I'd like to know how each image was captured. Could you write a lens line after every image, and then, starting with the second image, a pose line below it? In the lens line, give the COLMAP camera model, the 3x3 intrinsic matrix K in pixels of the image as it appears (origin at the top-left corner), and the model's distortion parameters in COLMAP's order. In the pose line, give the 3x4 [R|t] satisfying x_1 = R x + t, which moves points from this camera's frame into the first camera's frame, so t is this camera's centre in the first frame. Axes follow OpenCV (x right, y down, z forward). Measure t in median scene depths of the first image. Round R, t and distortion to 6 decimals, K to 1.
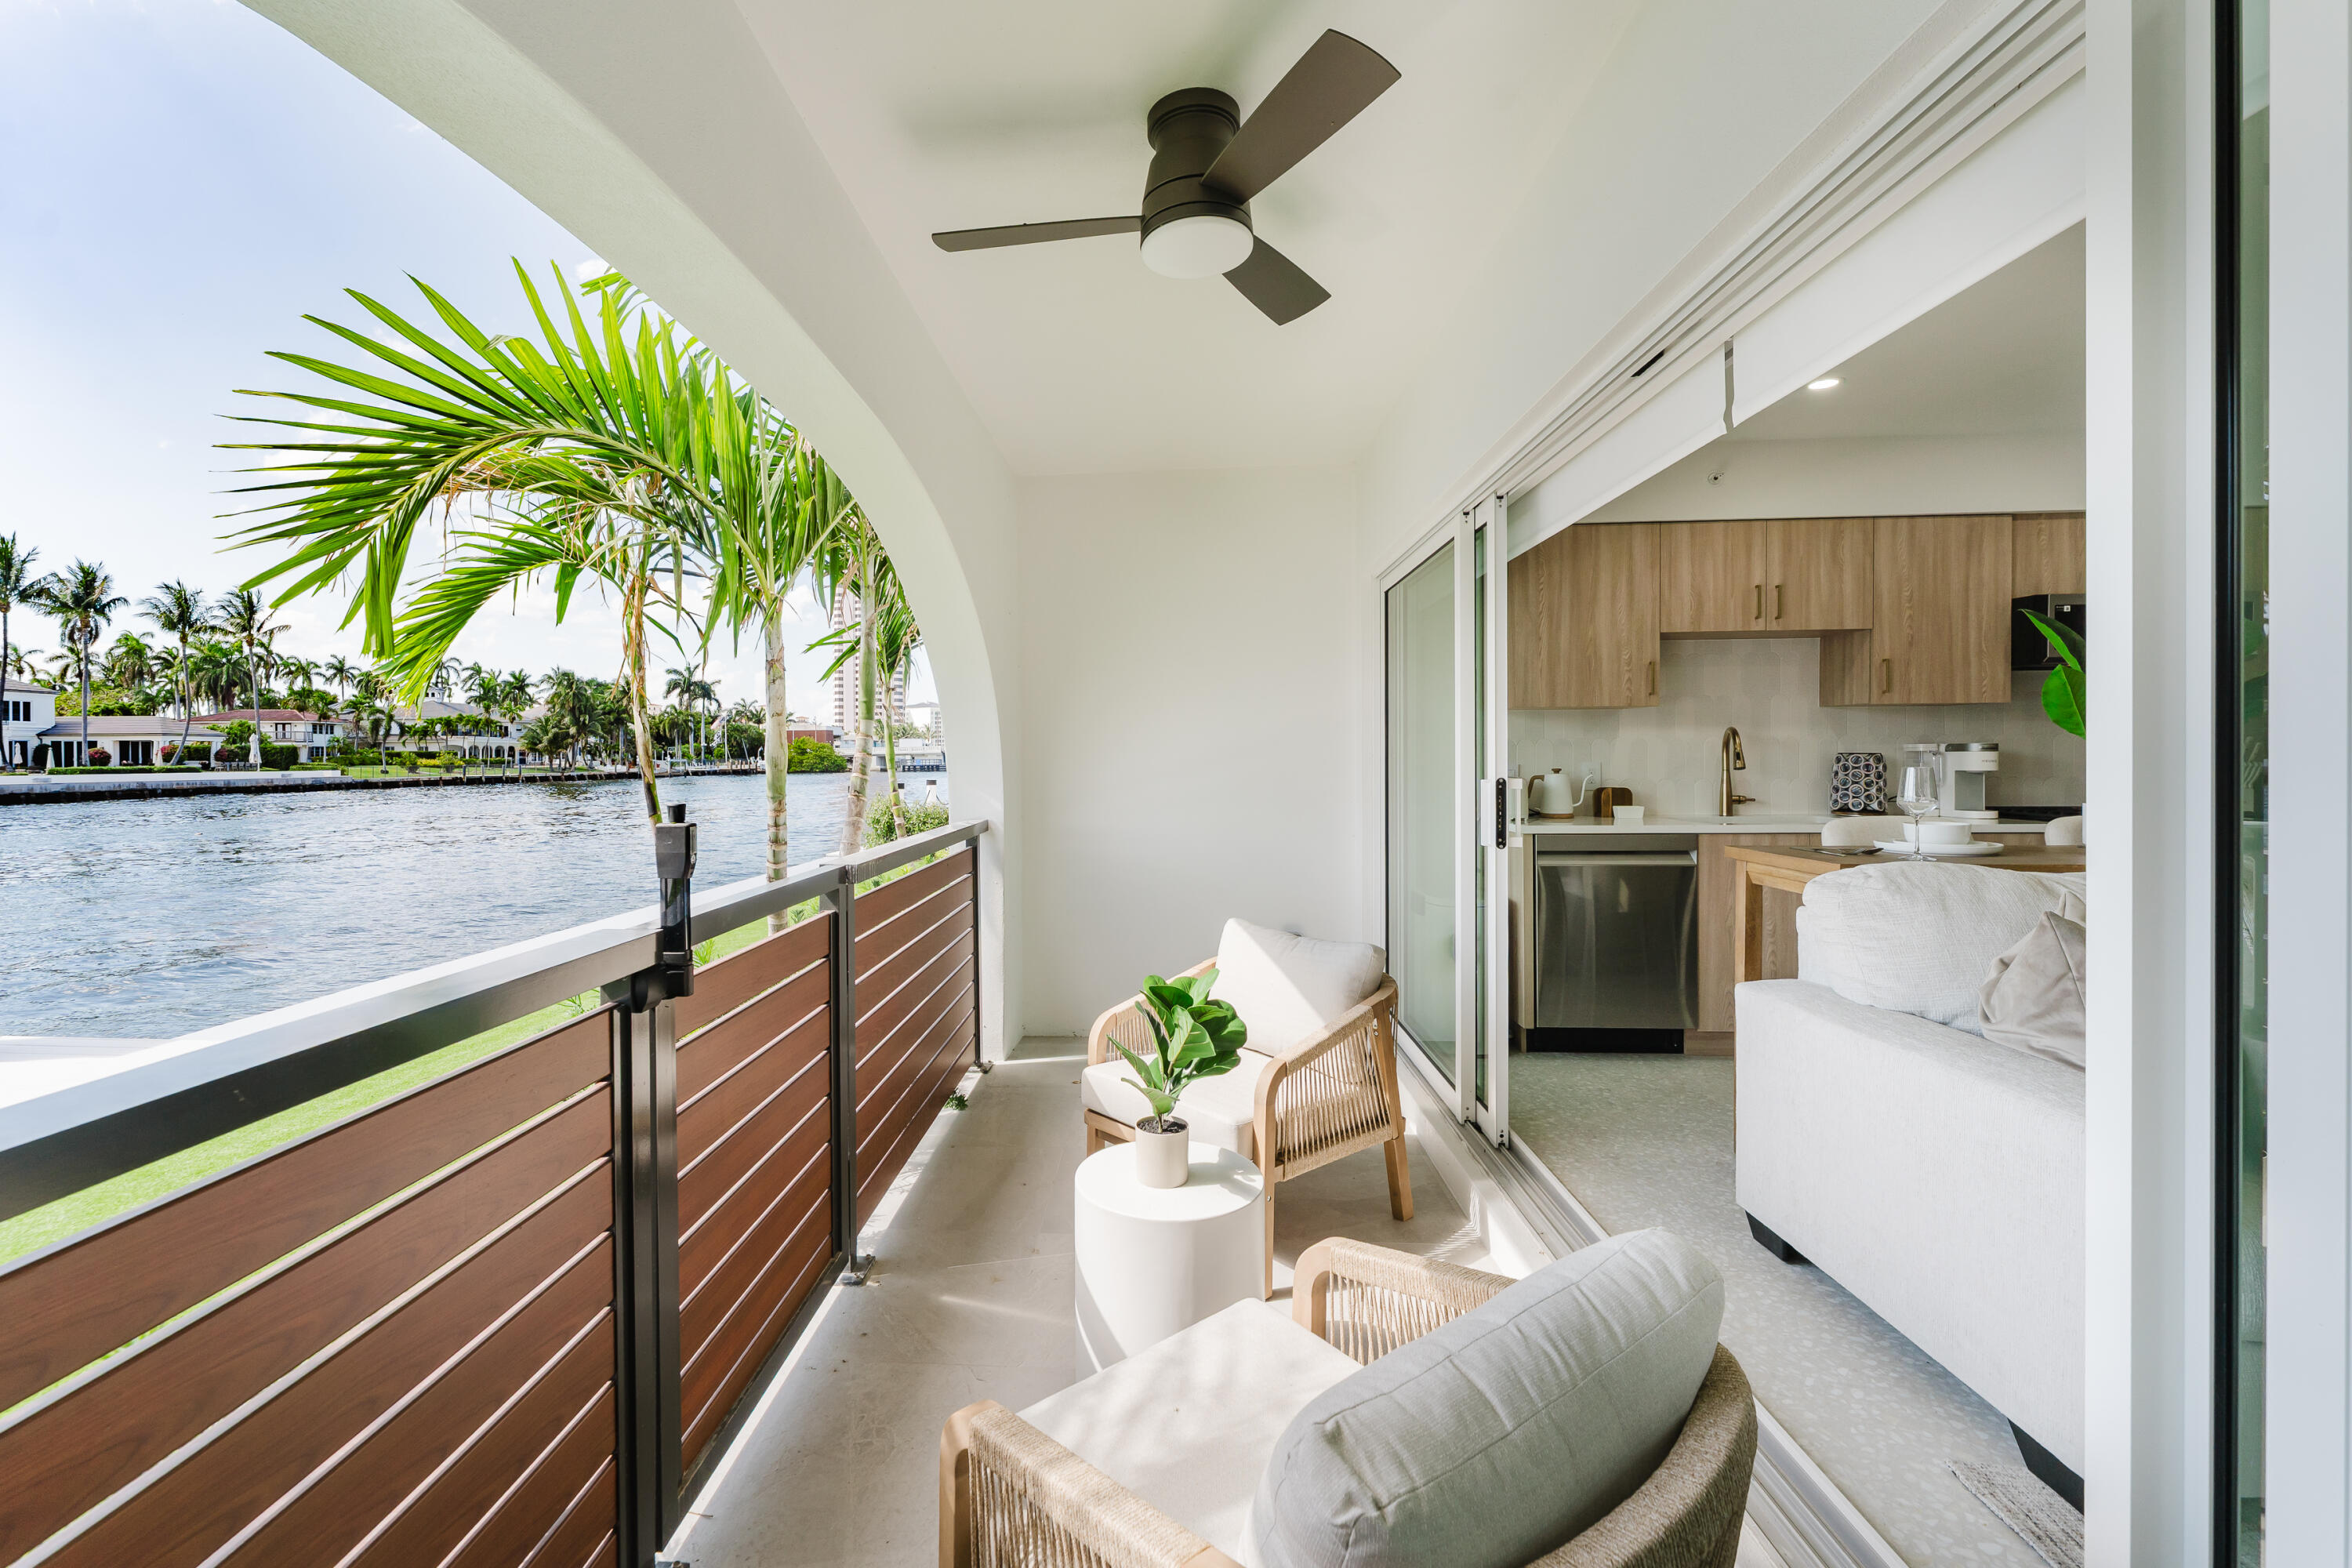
lens RADIAL K [[972.7, 0, 1089.1], [0, 972.7, 768.6], [0, 0, 1]] dist [-0.005182, -0.000308]
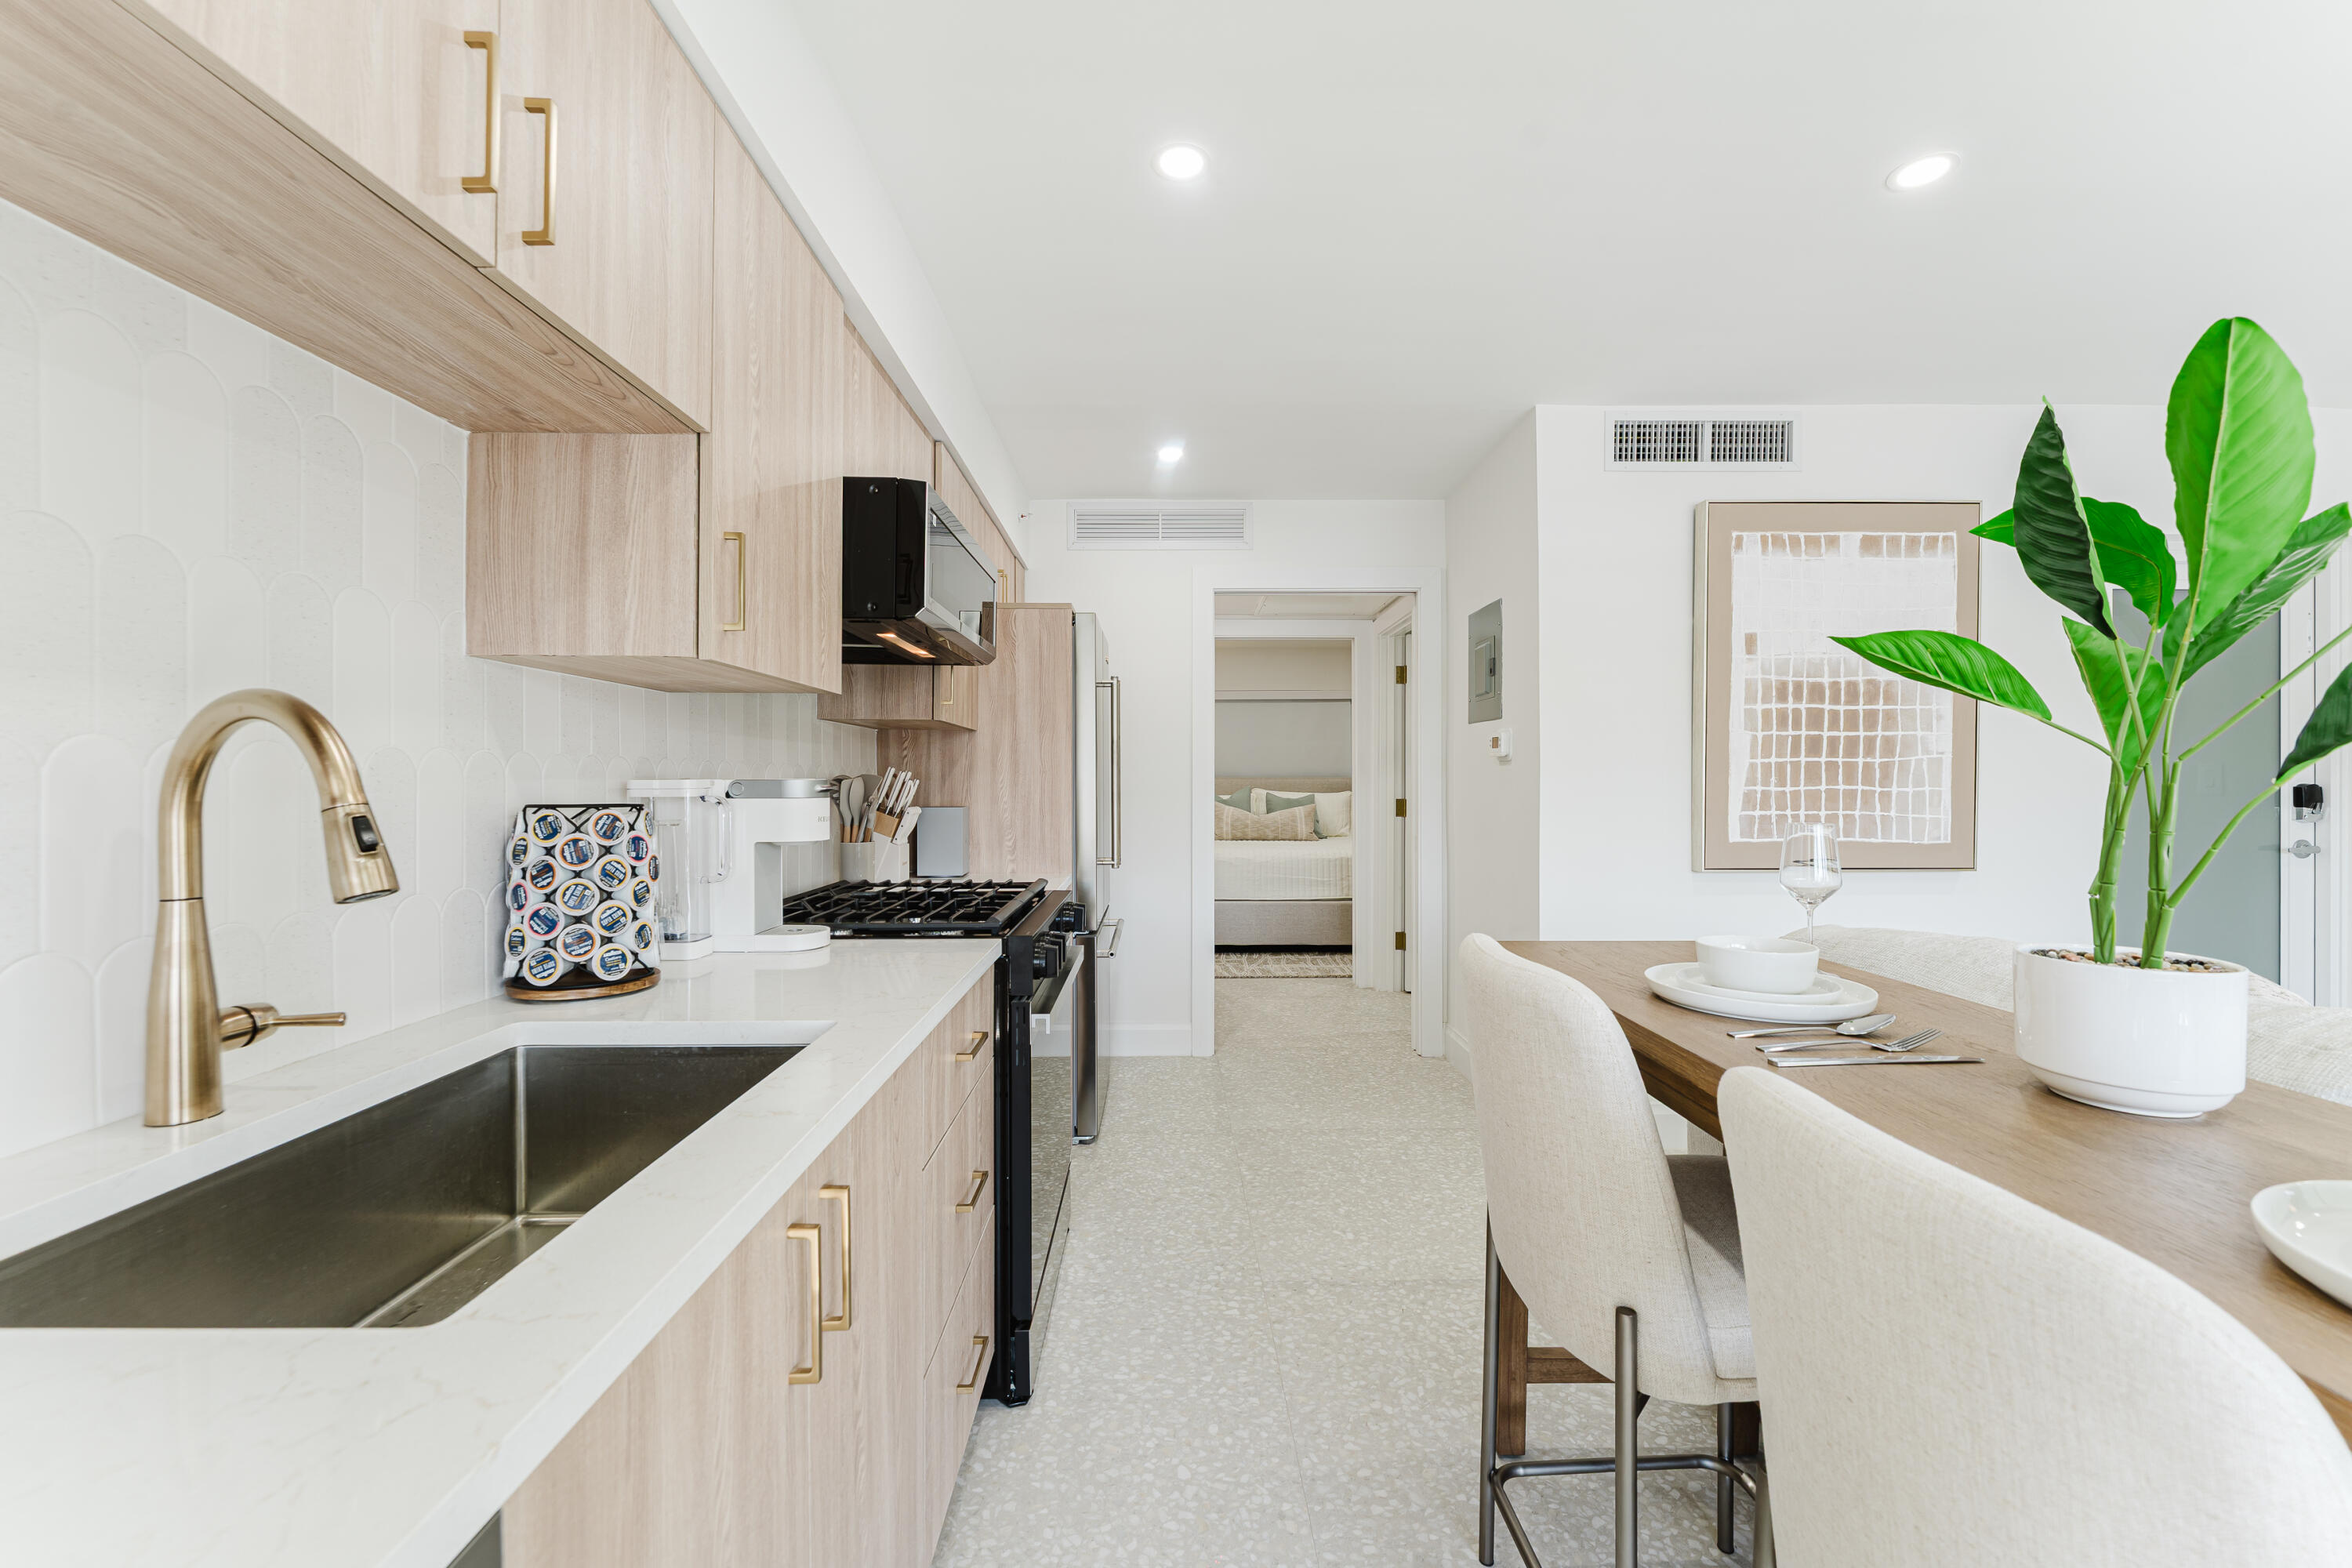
lens RADIAL K [[945.7, 0, 1167.1], [0, 945.7, 774.1], [0, 0, 1]] dist [-0.002945, -0.000390]
pose [[-0.088385, 0.012926, 0.996003, 0.470040], [0.015066, 0.999819, -0.011638, -0.020739], [-0.995972, 0.013977, -0.088563, 0.868854]]
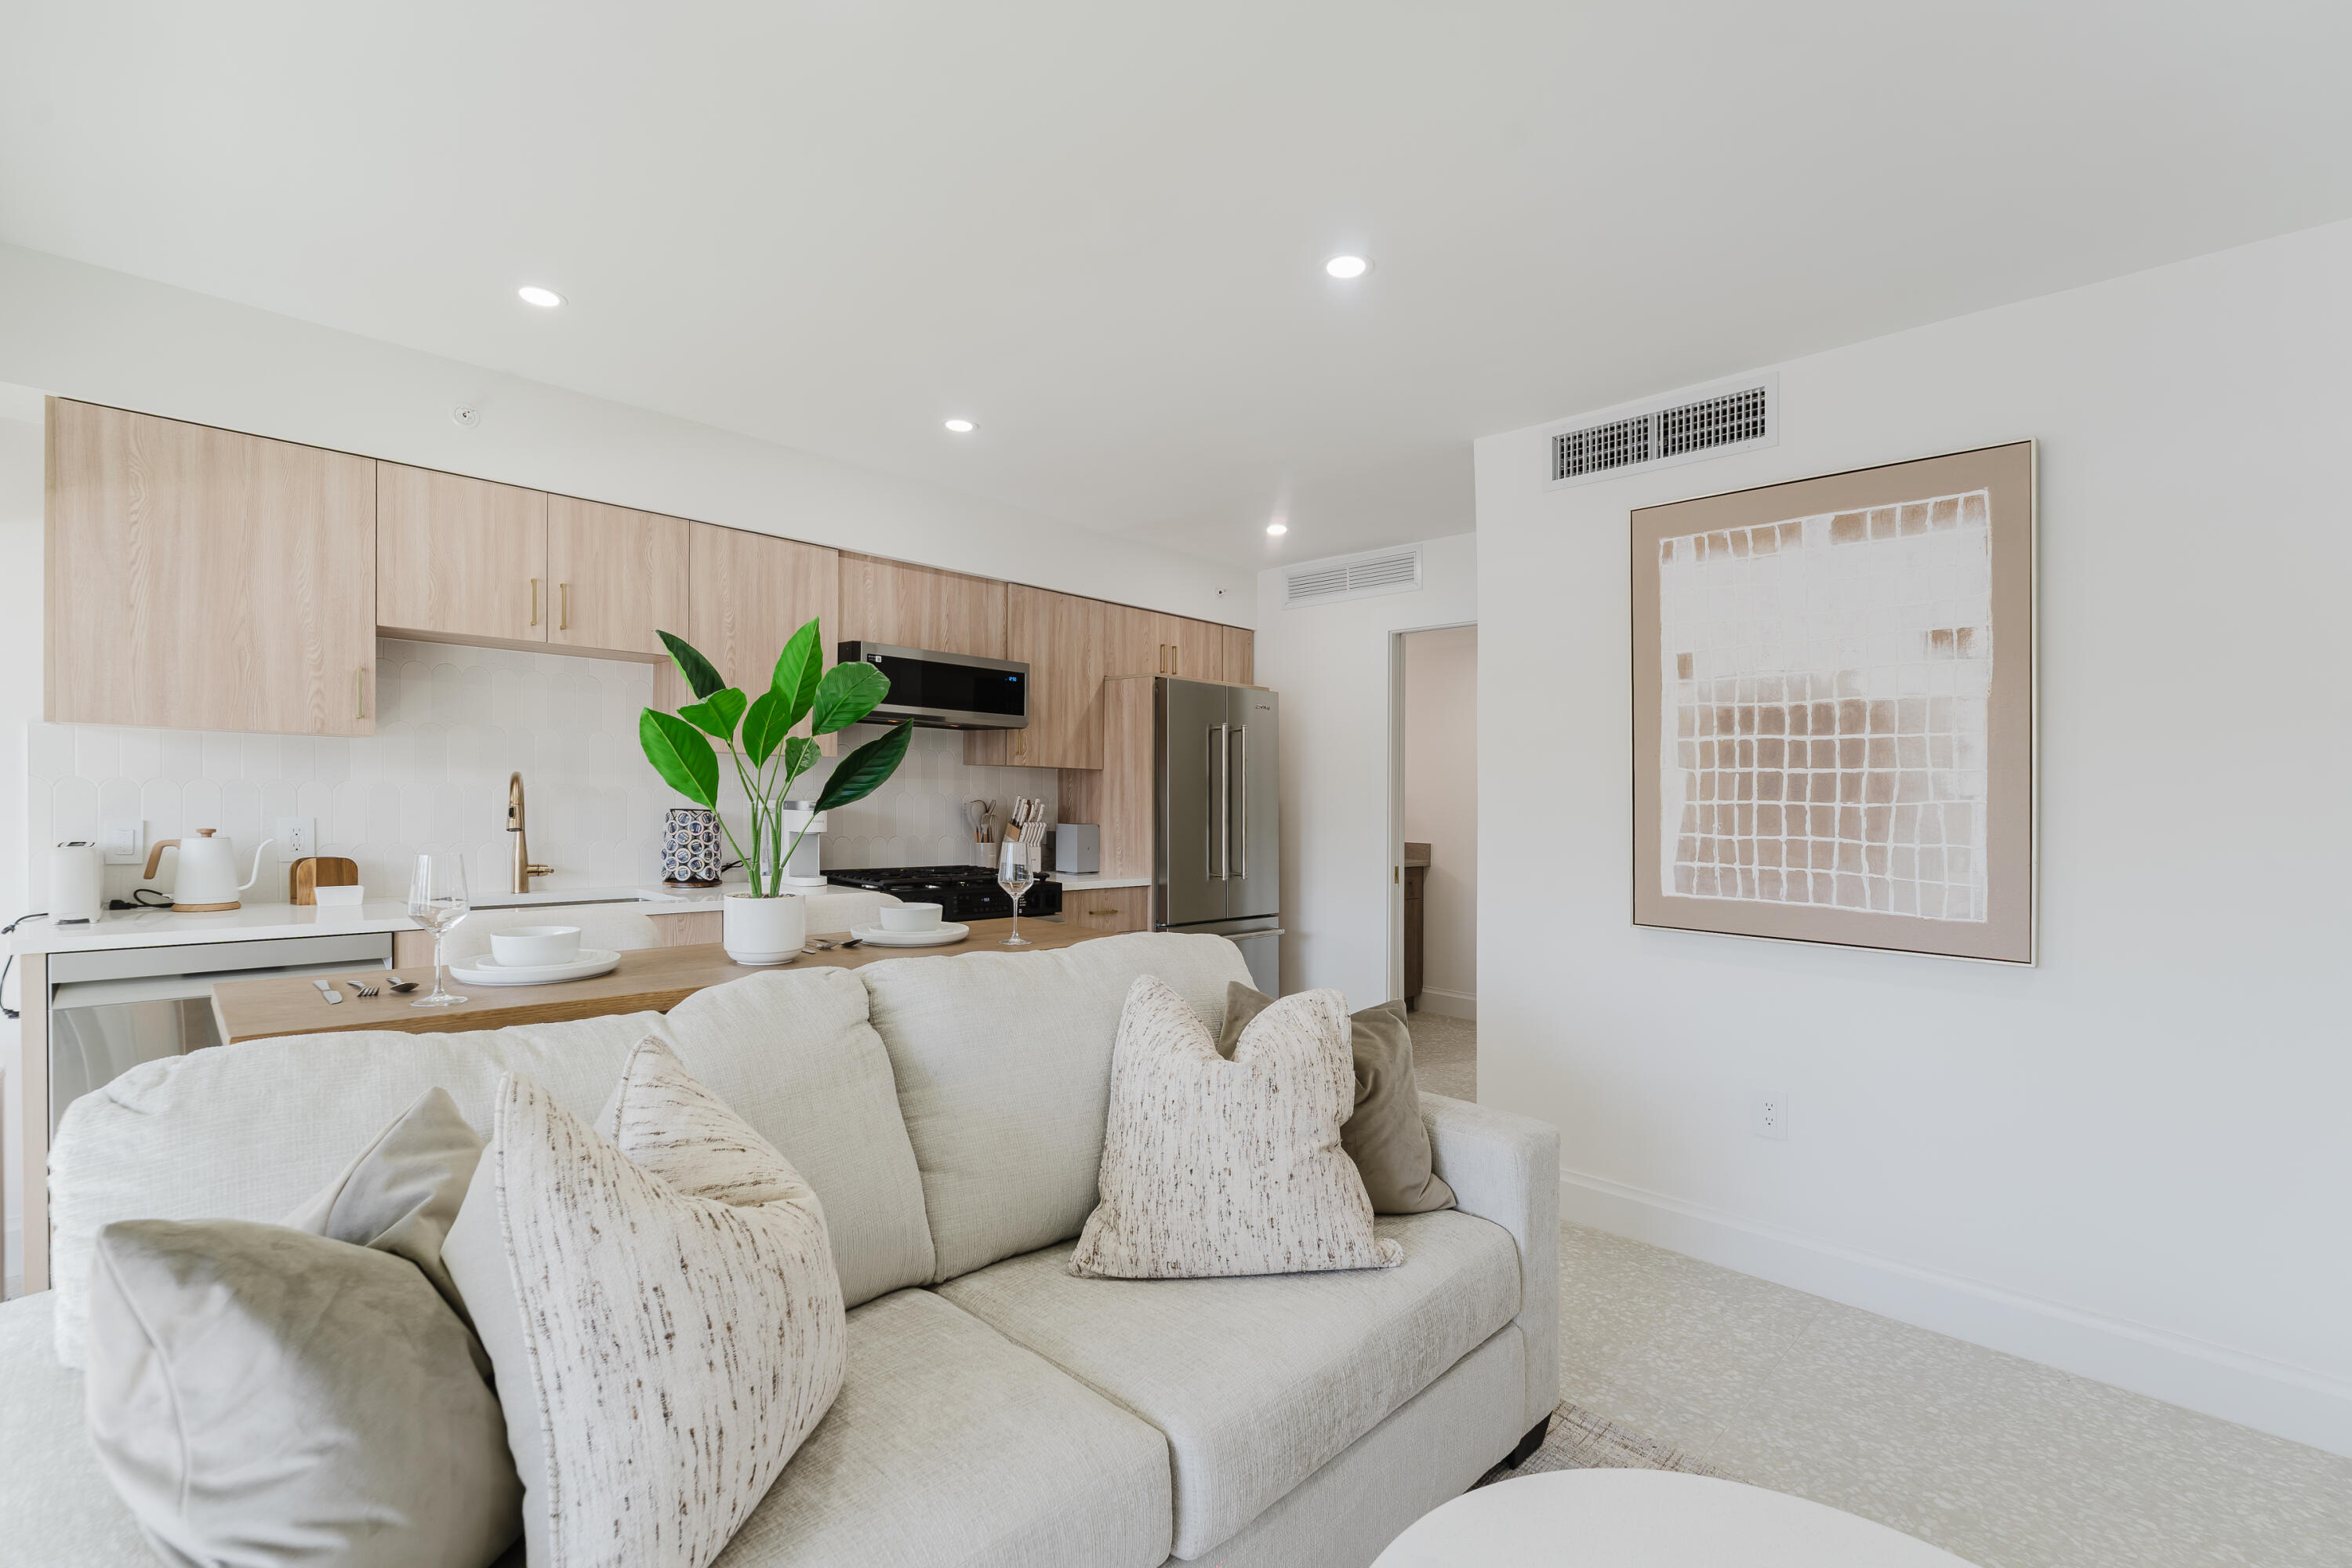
lens RADIAL K [[1049.5, 0, 1159.5], [0, 1049.5, 789.5], [0, 0, 1]] dist [0.000164, -0.000762]
pose [[0.655049, 0.025864, 0.755144, 0.402945], [-0.015419, 0.999663, -0.020863, -0.021663], [-0.755429, 0.002023, 0.655227, 0.128640]]
